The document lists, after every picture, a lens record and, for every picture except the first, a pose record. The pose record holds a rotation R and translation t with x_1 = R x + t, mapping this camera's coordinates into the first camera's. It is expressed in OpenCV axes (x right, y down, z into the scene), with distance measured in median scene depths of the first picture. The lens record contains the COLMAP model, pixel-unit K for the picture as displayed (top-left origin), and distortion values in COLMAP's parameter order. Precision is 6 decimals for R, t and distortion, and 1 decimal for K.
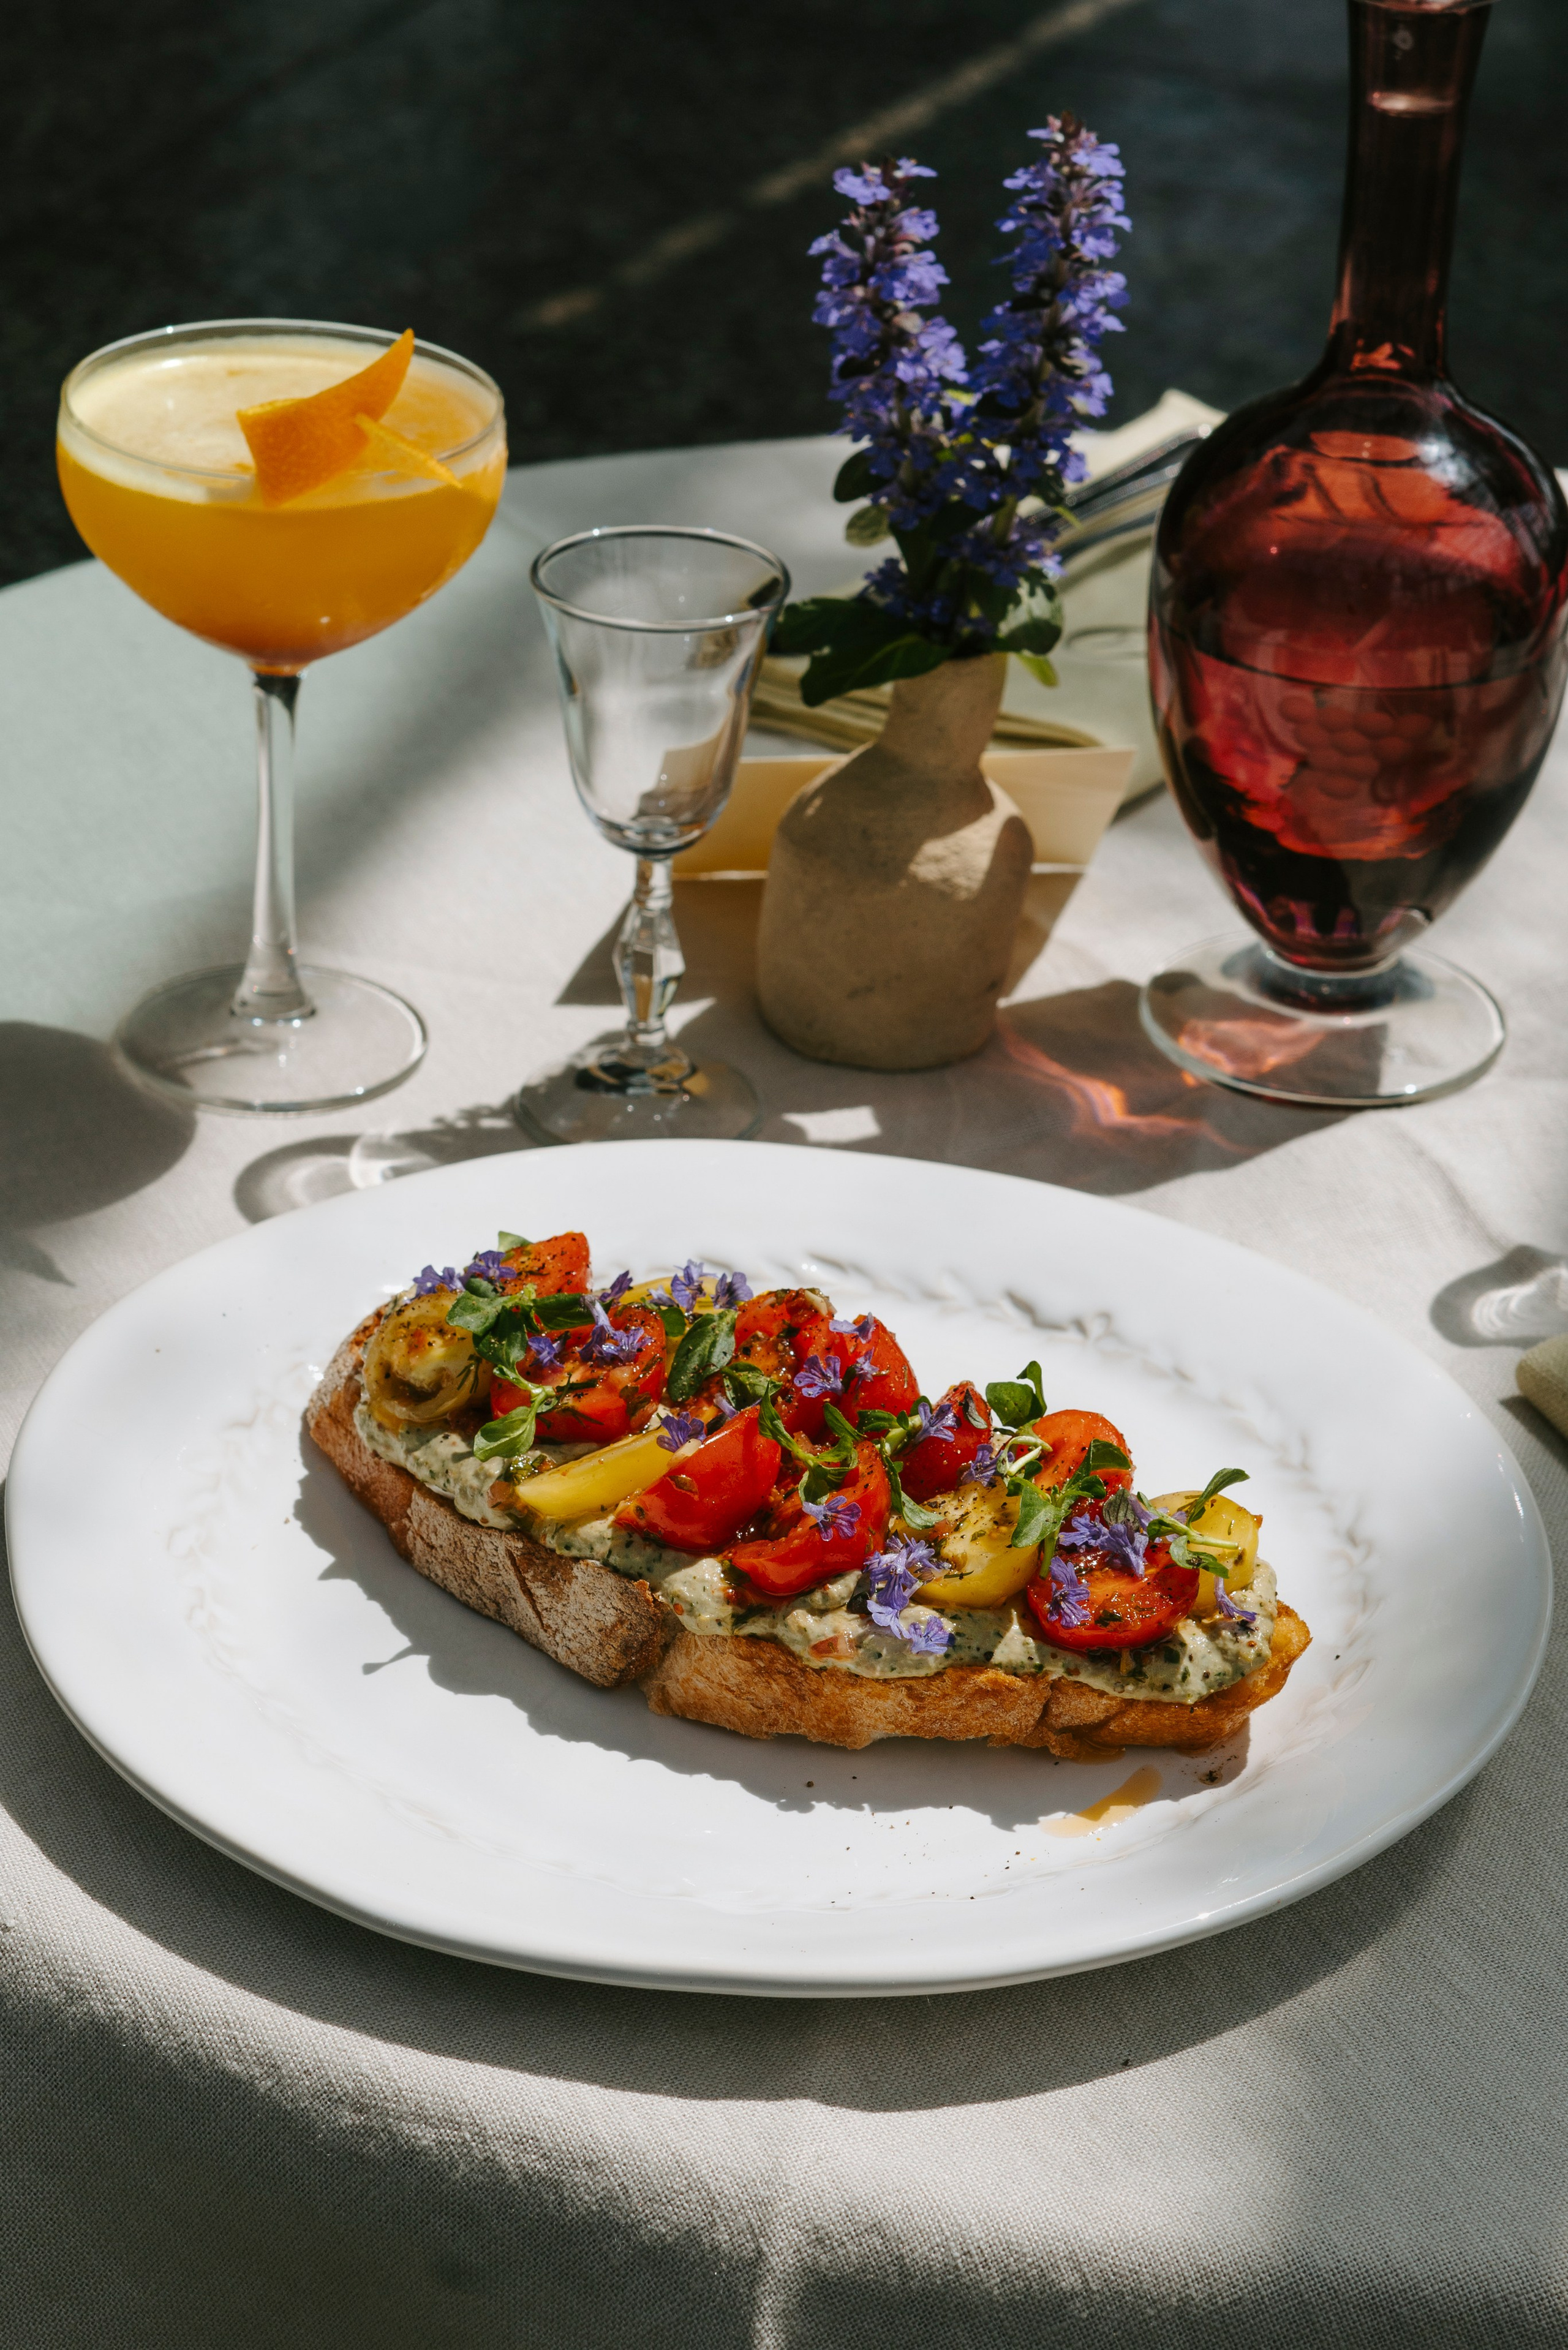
lens RADIAL K [[5457.3, 0, 784.0], [0, 5457.3, 1175.0], [0, 0, 1]] dist [-0.028715, 0.797971]
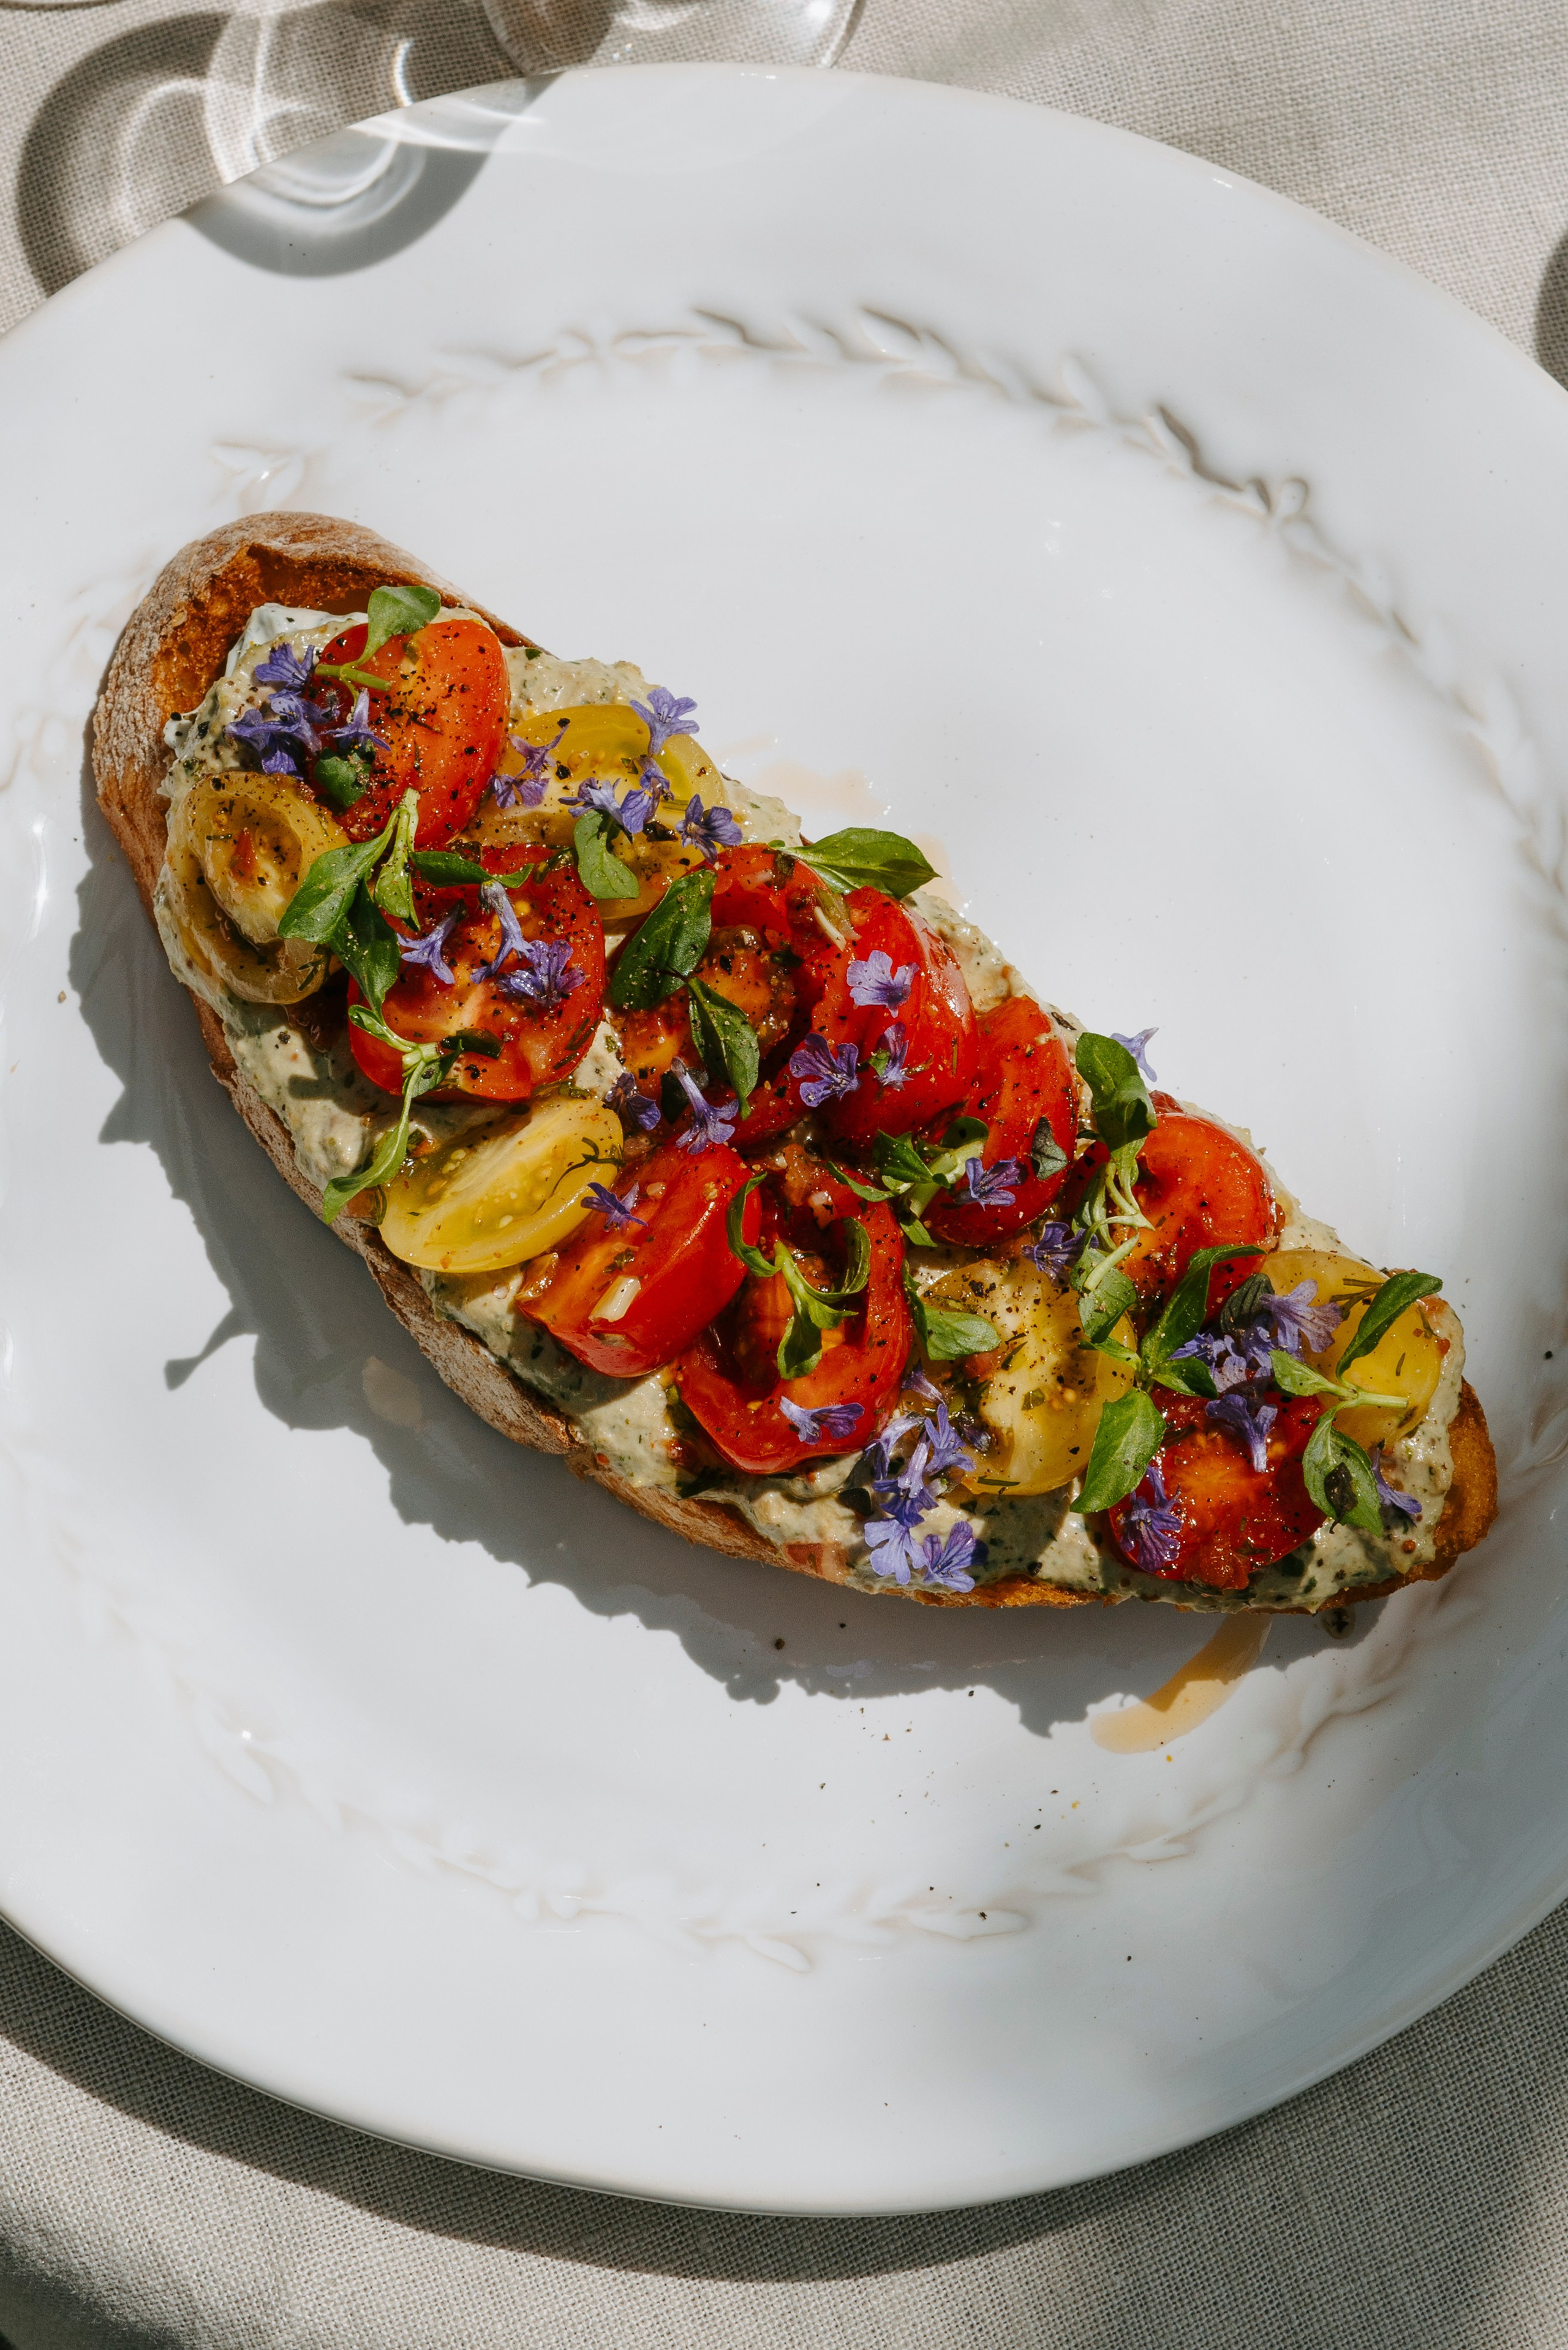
lens RADIAL K [[7183.2, 0, 785.7], [0, 7183.2, 1043.9], [0, 0, 1]] dist [0.000828, 0.262849]
pose [[0.998282, 0.057207, -0.012681, 0.012753], [-0.031688, 0.709102, 0.704394, -0.602011], [0.049288, -0.702782, 0.709696, 0.371013]]
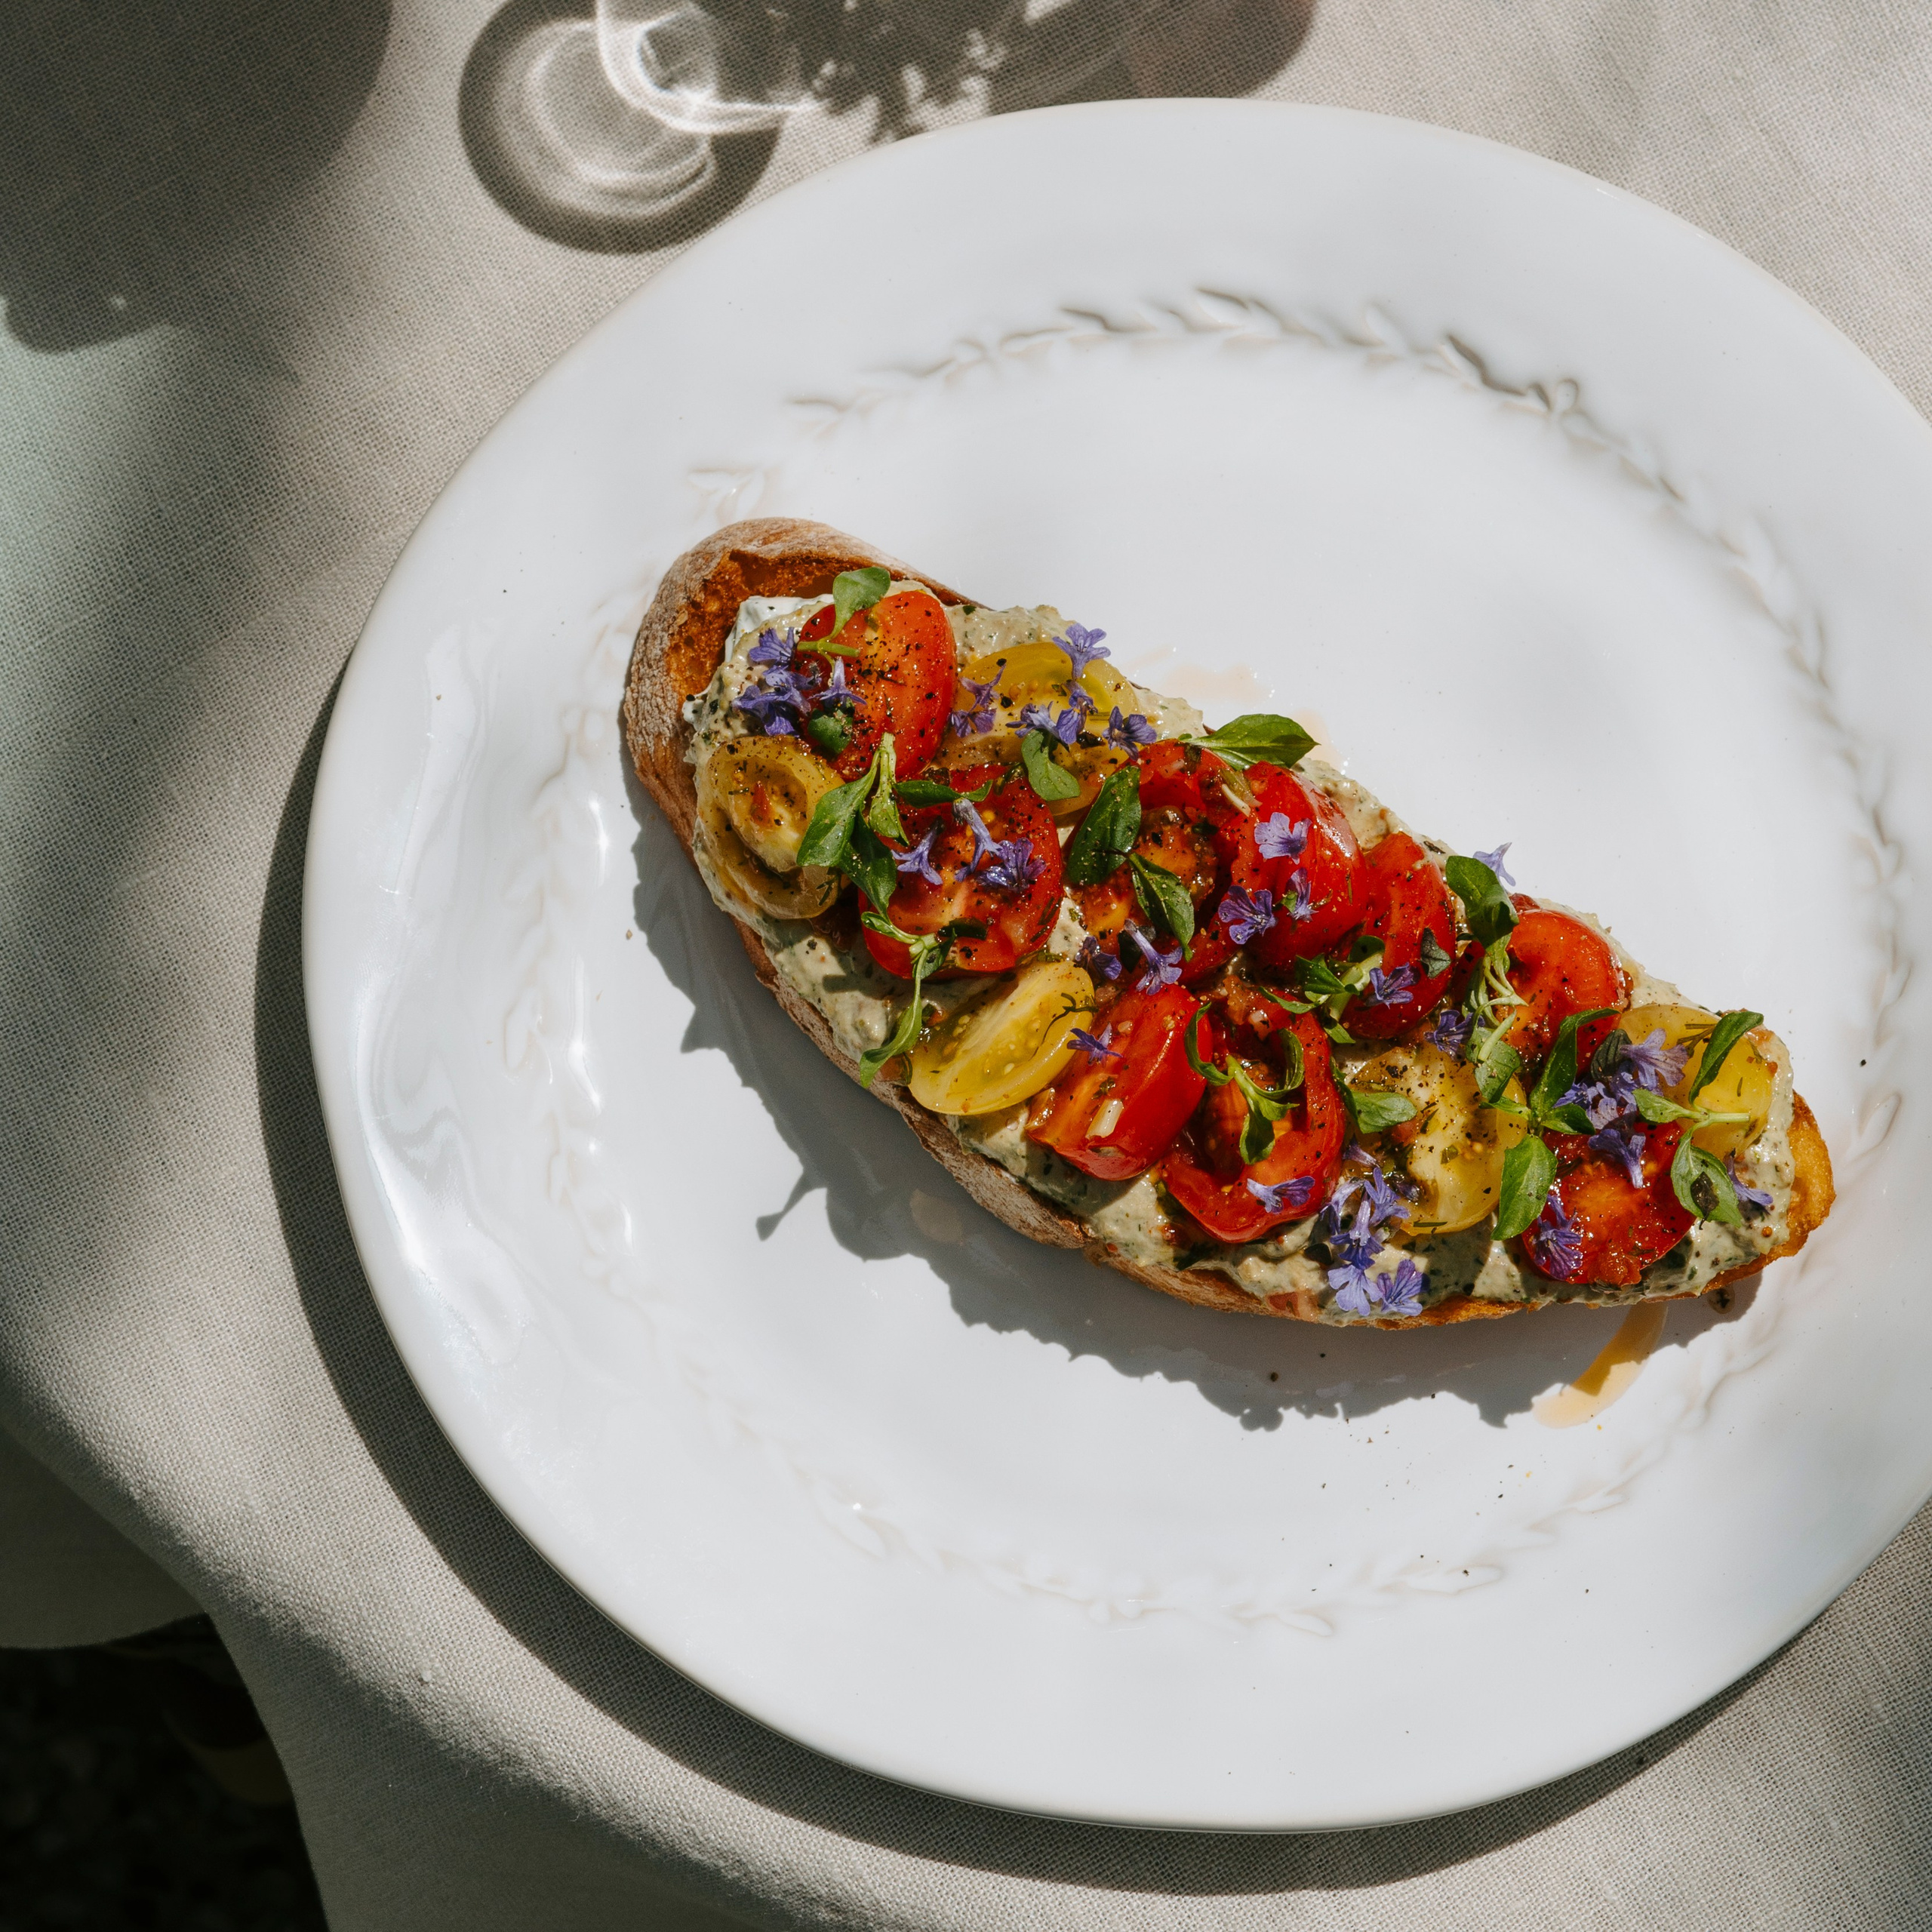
lens RADIAL K [[6936.2, 0, 1043.7], [0, 6936.2, 829.0], [0, 0, 1]] dist [-0.014401, 0.003550]
pose [[0.996125, -0.076632, -0.043163, 0.022507], [0.084804, 0.706736, 0.702376, -0.736405], [-0.023320, -0.703315, 0.710496, 0.250450]]
